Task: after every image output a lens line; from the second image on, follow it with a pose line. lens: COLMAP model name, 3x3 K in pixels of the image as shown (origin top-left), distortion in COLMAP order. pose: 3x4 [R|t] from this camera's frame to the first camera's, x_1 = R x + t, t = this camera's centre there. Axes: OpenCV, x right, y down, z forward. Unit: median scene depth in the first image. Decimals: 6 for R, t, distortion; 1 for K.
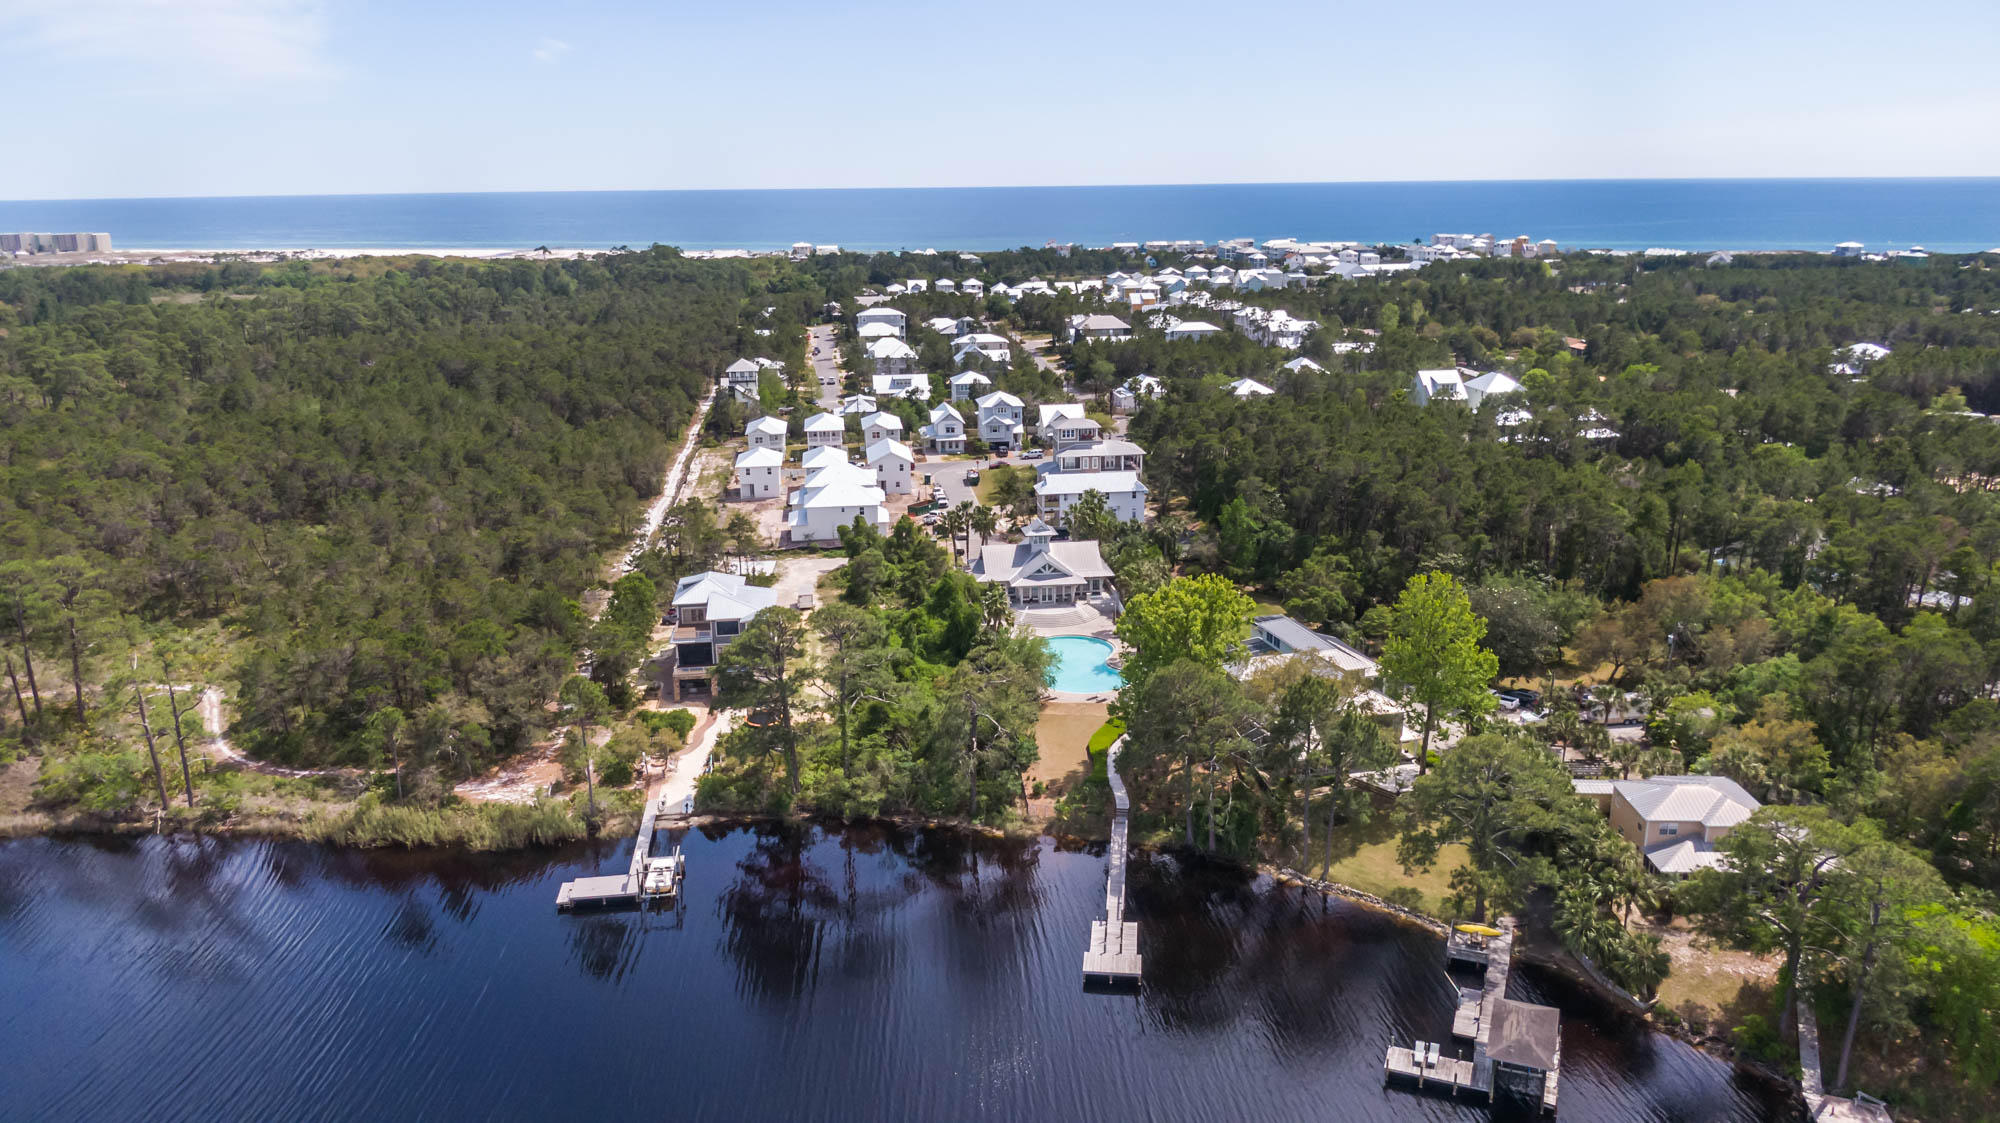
lens RADIAL K [[1433.3, 0, 1002.4], [0, 1433.3, 555.8], [0, 0, 1]] dist [0.032205, -0.057605]
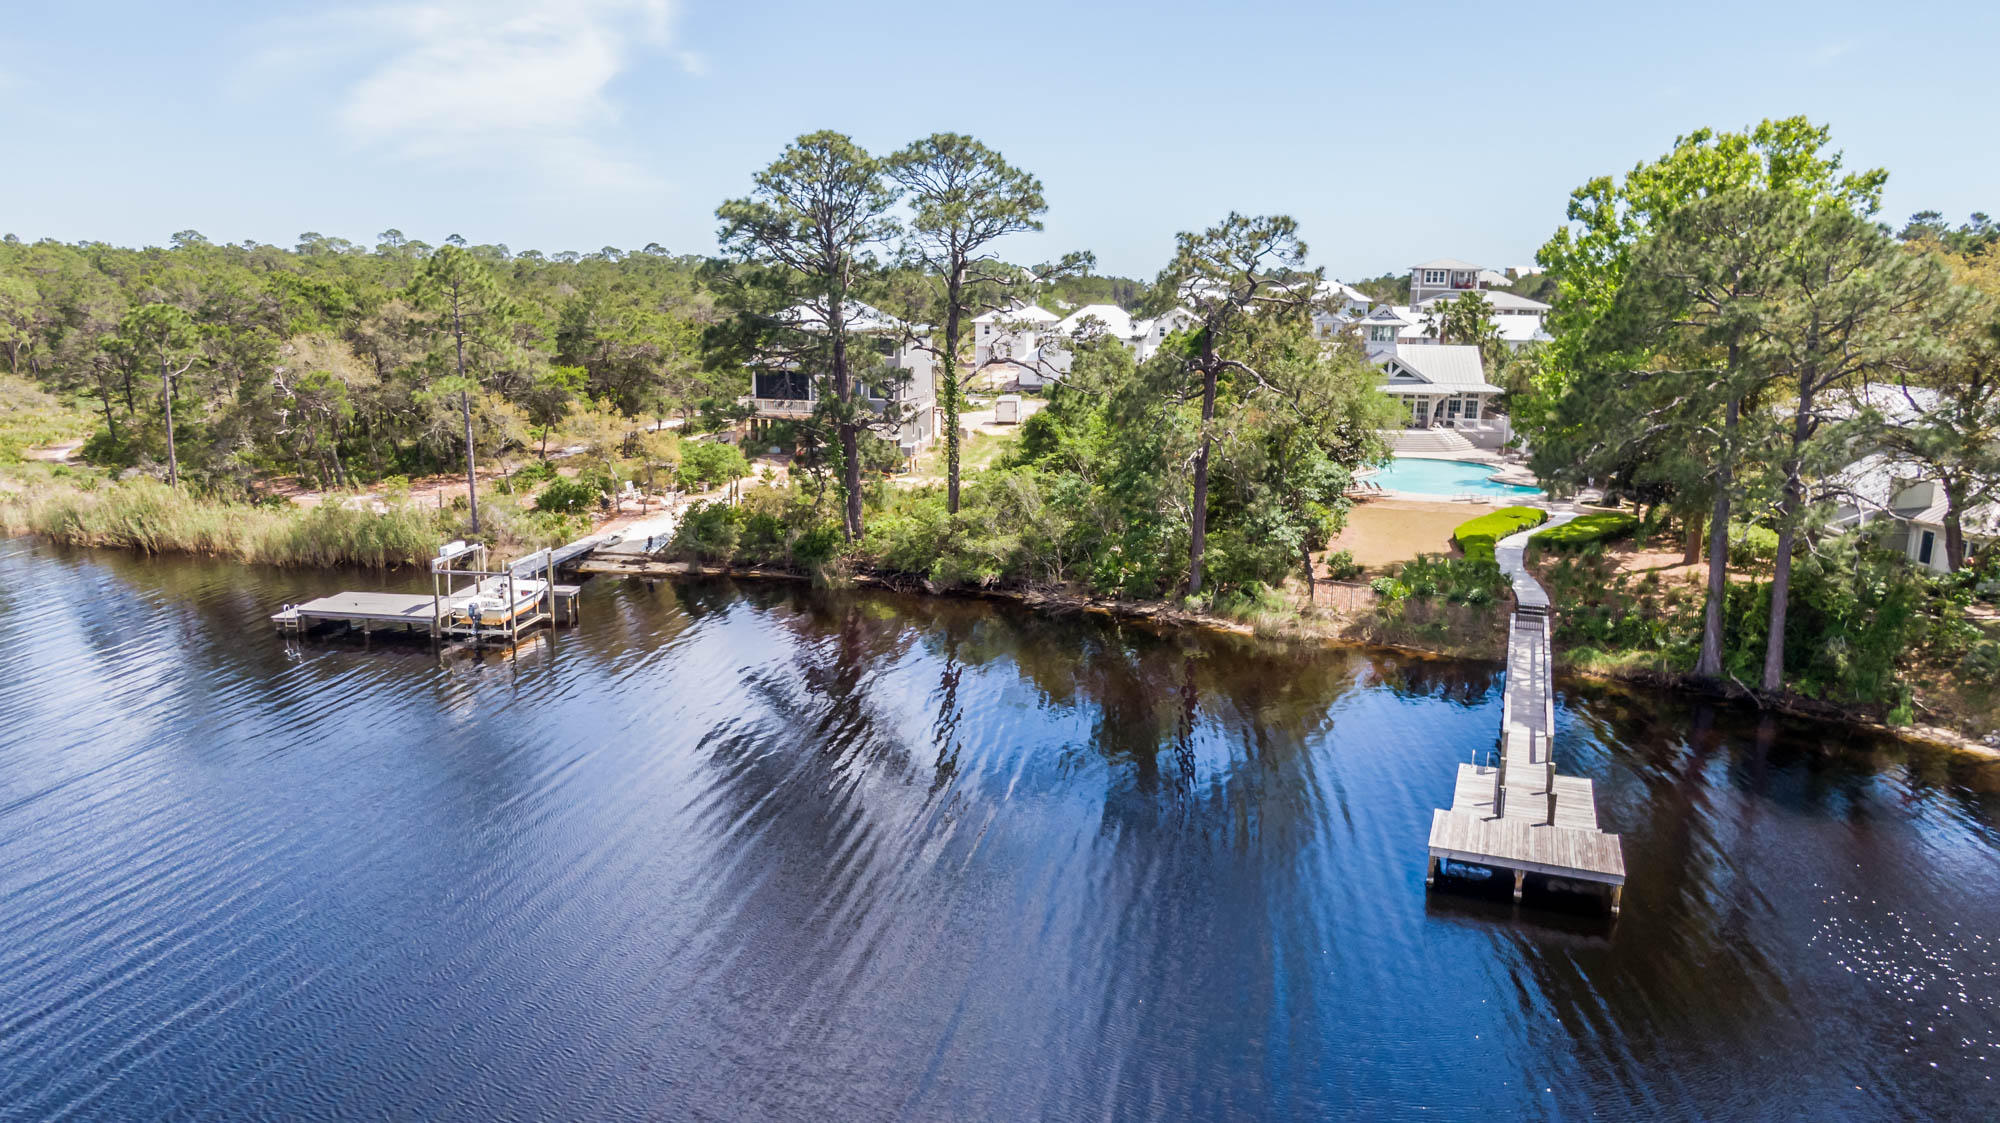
lens RADIAL K [[1433.3, 0, 989.2], [0, 1433.3, 569.6], [0, 0, 1]] dist [0.032205, -0.057605]
pose [[0.967693, 0.079661, -0.239216, 0.025750], [-0.094663, 0.994157, -0.051877, 0.196043], [0.233685, 0.072846, 0.969580, 0.512418]]
